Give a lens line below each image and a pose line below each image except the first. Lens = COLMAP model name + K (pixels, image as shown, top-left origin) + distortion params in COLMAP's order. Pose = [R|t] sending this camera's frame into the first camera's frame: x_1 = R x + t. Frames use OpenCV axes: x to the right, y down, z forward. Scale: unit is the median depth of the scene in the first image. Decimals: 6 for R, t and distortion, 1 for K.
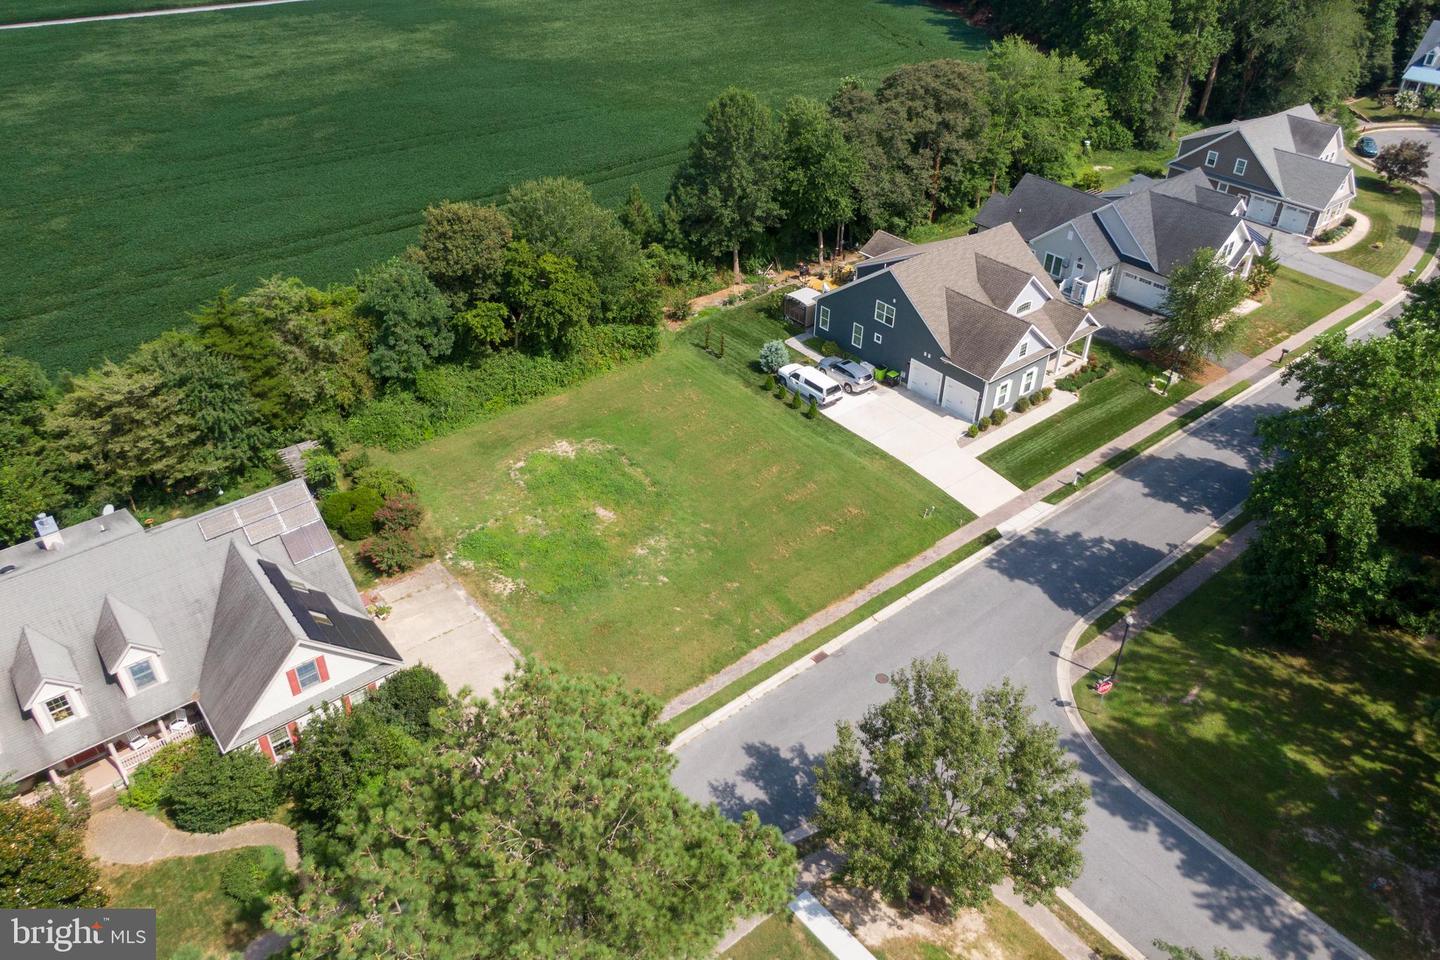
lens RADIAL K [[1026.5, 0, 716.7], [0, 1026.5, 451.0], [0, 0, 1]] dist [0.062277, -0.076759]
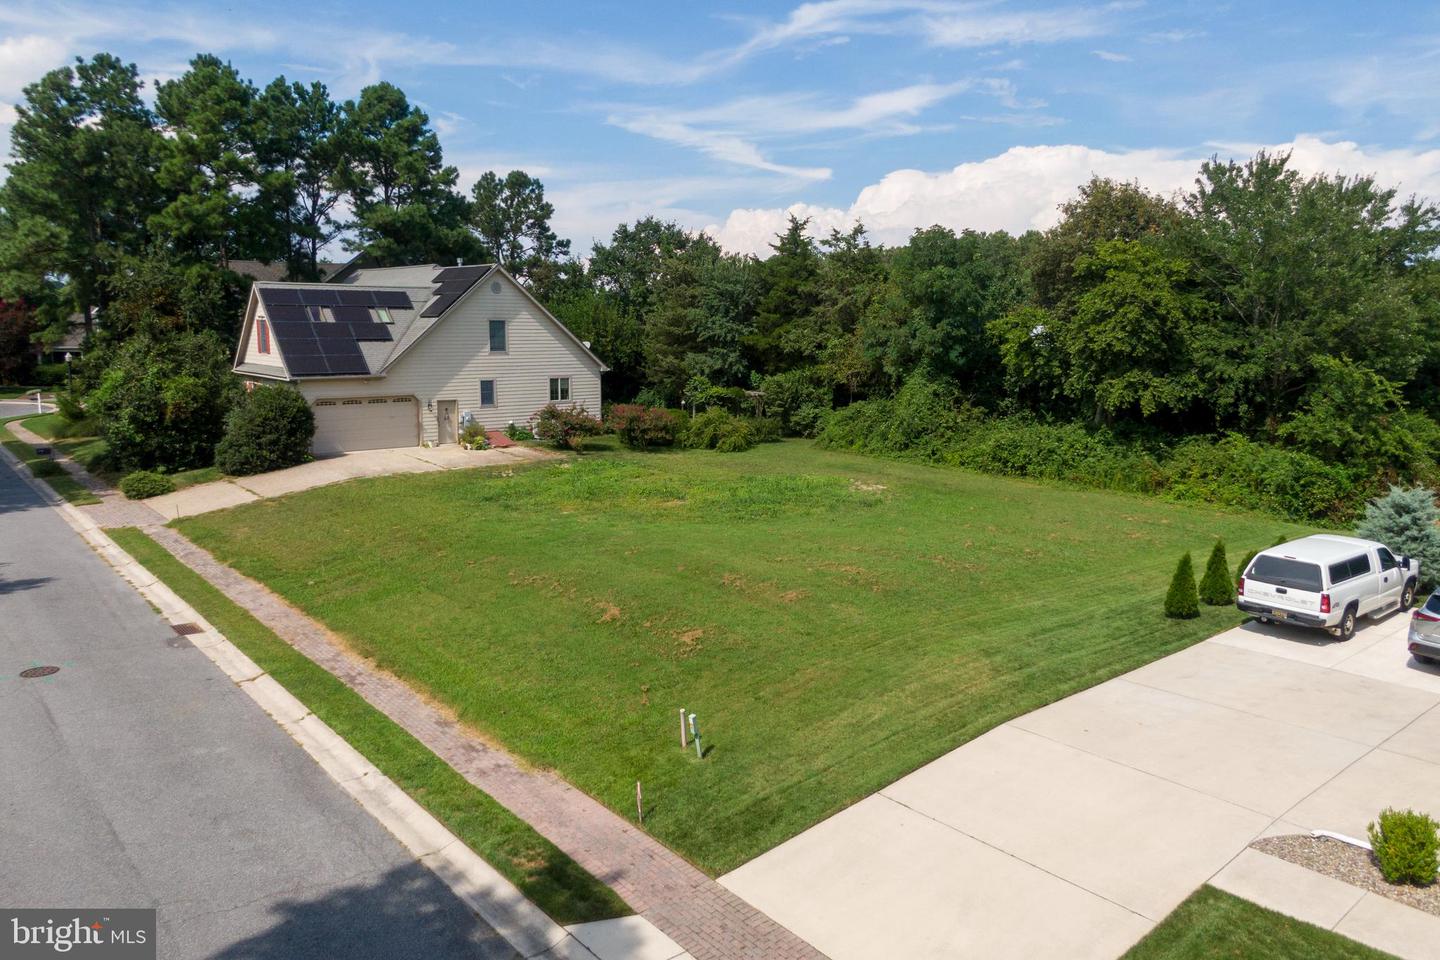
lens RADIAL K [[1040.9, 0, 728.8], [0, 1040.9, 483.1], [0, 0, 1]] dist [0.056235, -0.087751]
pose [[0.015036, 0.142480, -0.989683, 0.408172], [-0.565197, 0.817705, 0.109134, -0.023435], [0.824819, 0.557725, 0.092824, 0.842195]]
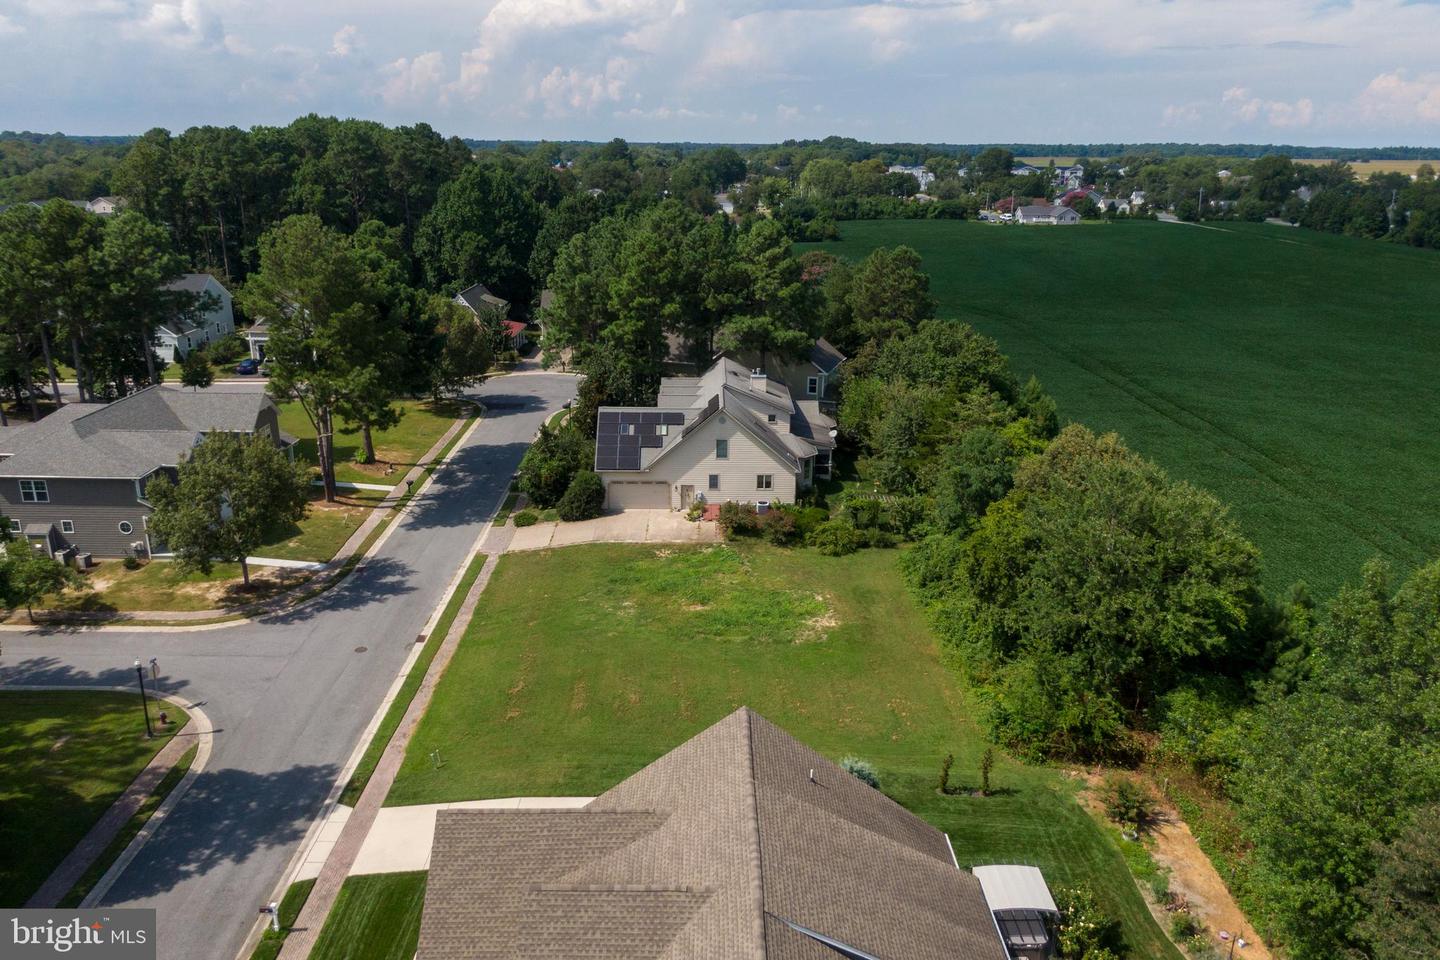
lens RADIAL K [[1024.1, 0, 719.8], [0, 1024.1, 466.4], [0, 0, 1]] dist [0.047783, -0.073666]
pose [[-0.623616, 0.214576, -0.751704, 0.532341], [-0.451910, 0.685678, 0.570634, -0.545097], [0.637872, 0.695559, -0.330631, 1.095799]]
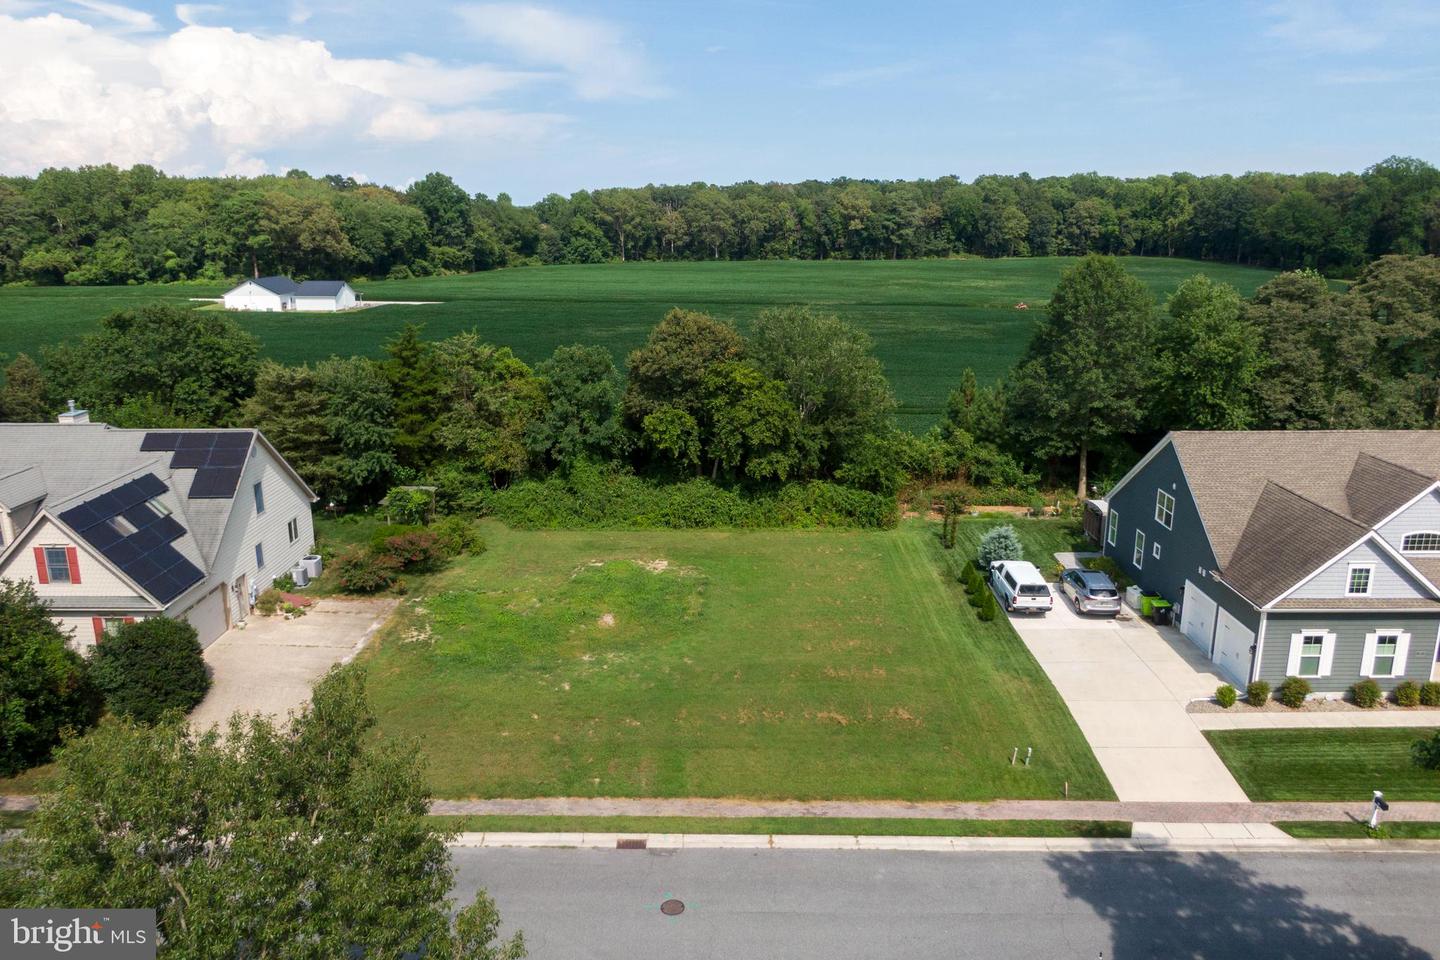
lens RADIAL K [[1029.3, 0, 720.0], [0, 1029.3, 479.6], [0, 0, 1]] dist [0.049769, -0.073127]
pose [[0.771792, 0.143647, -0.619437, 0.364588], [-0.344516, 0.913244, -0.217471, 0.090489], [0.534459, 0.381248, 0.754323, 0.372598]]
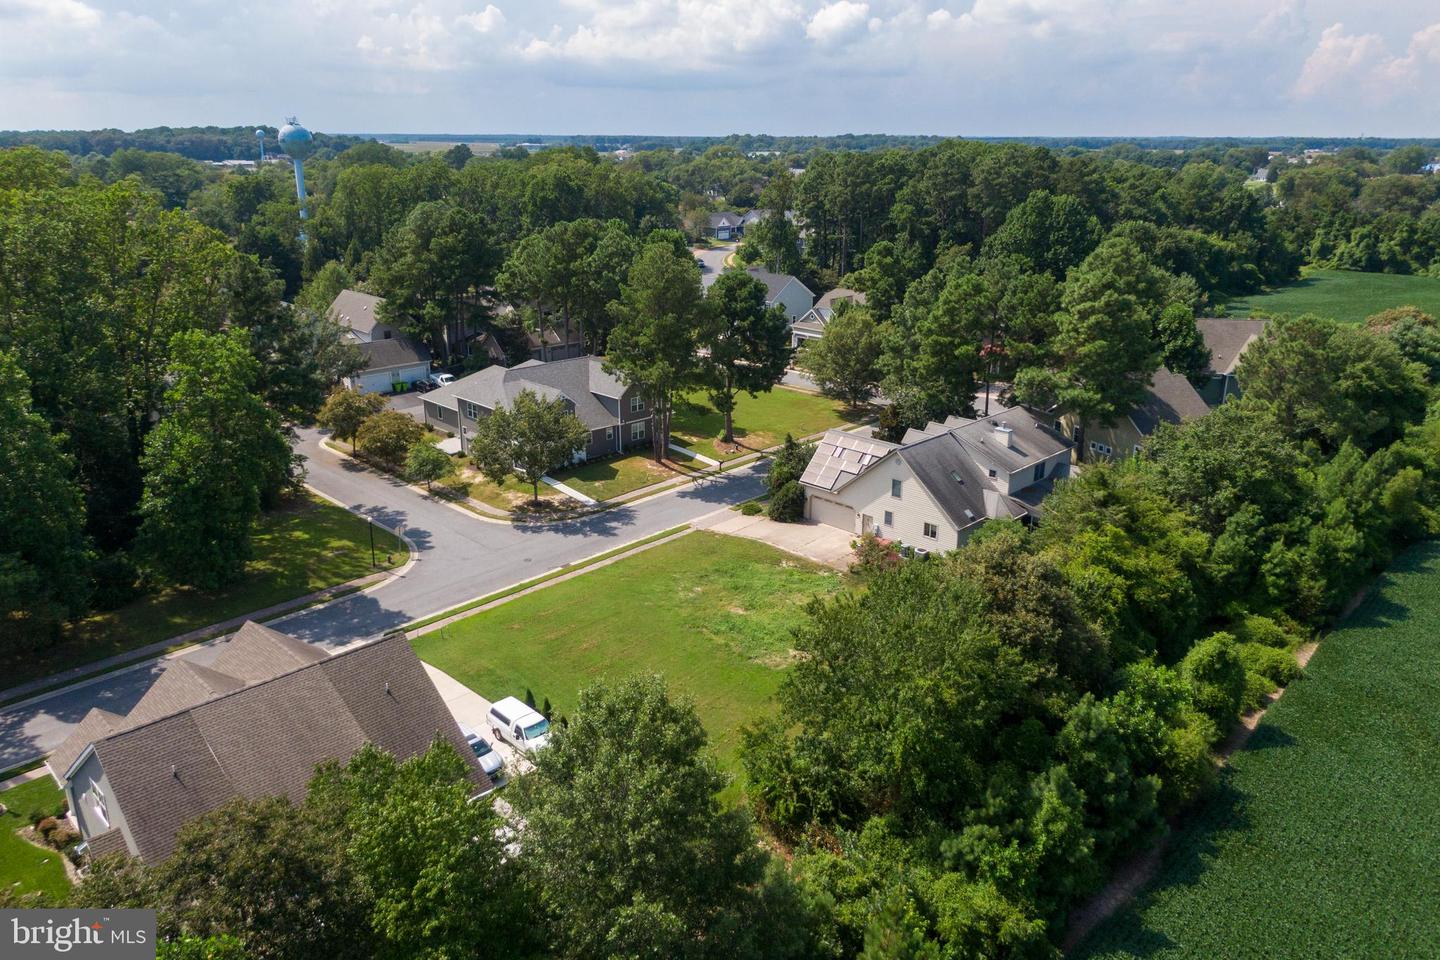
lens RADIAL K [[1006.8, 0, 726.8], [0, 1006.8, 479.6], [0, 0, 1]] dist [0.076150, -0.076683]
pose [[-0.993090, 0.018800, -0.115840, 0.026756], [-0.080413, 0.609935, 0.788361, -0.803492], [0.085476, 0.792229, -0.604208, 1.370312]]
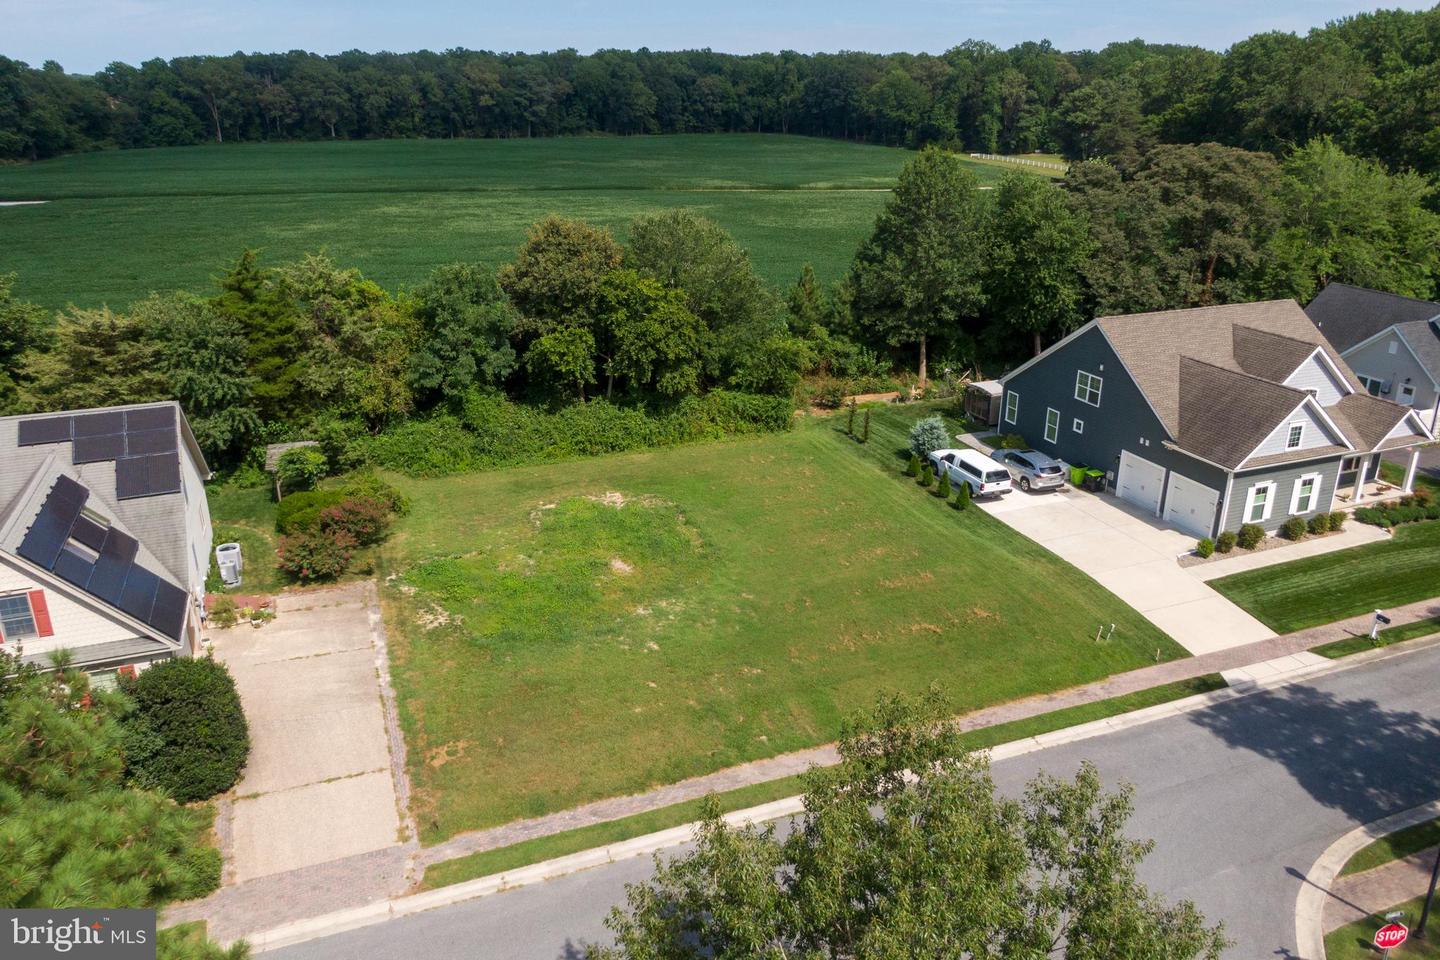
lens RADIAL K [[1024.1, 0, 719.8], [0, 1024.1, 466.4], [0, 0, 1]] dist [0.047783, -0.073666]
pose [[0.953506, 0.094436, -0.286196, 0.135317], [-0.159863, 0.963513, -0.214677, 0.119166], [0.255480, 0.250448, 0.933812, 0.291843]]
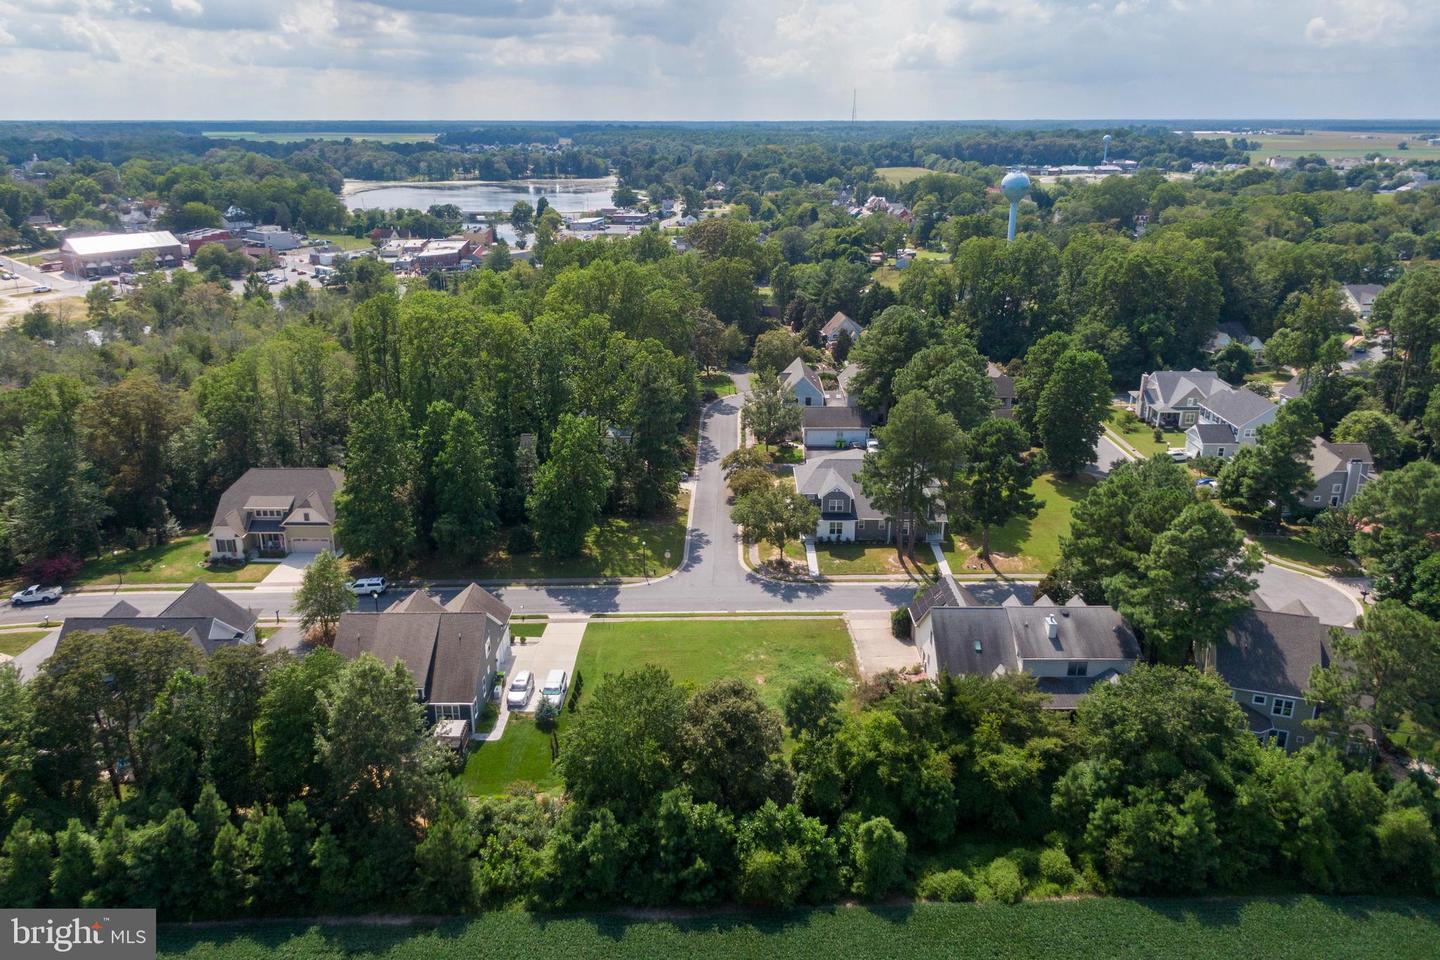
lens RADIAL K [[1024.1, 0, 719.8], [0, 1024.1, 466.4], [0, 0, 1]] dist [0.047783, -0.073666]
pose [[-0.773479, -0.214355, 0.596475, -0.833006], [0.347055, 0.644229, 0.681559, -1.114850], [-0.530362, 0.734181, -0.423904, 1.285924]]
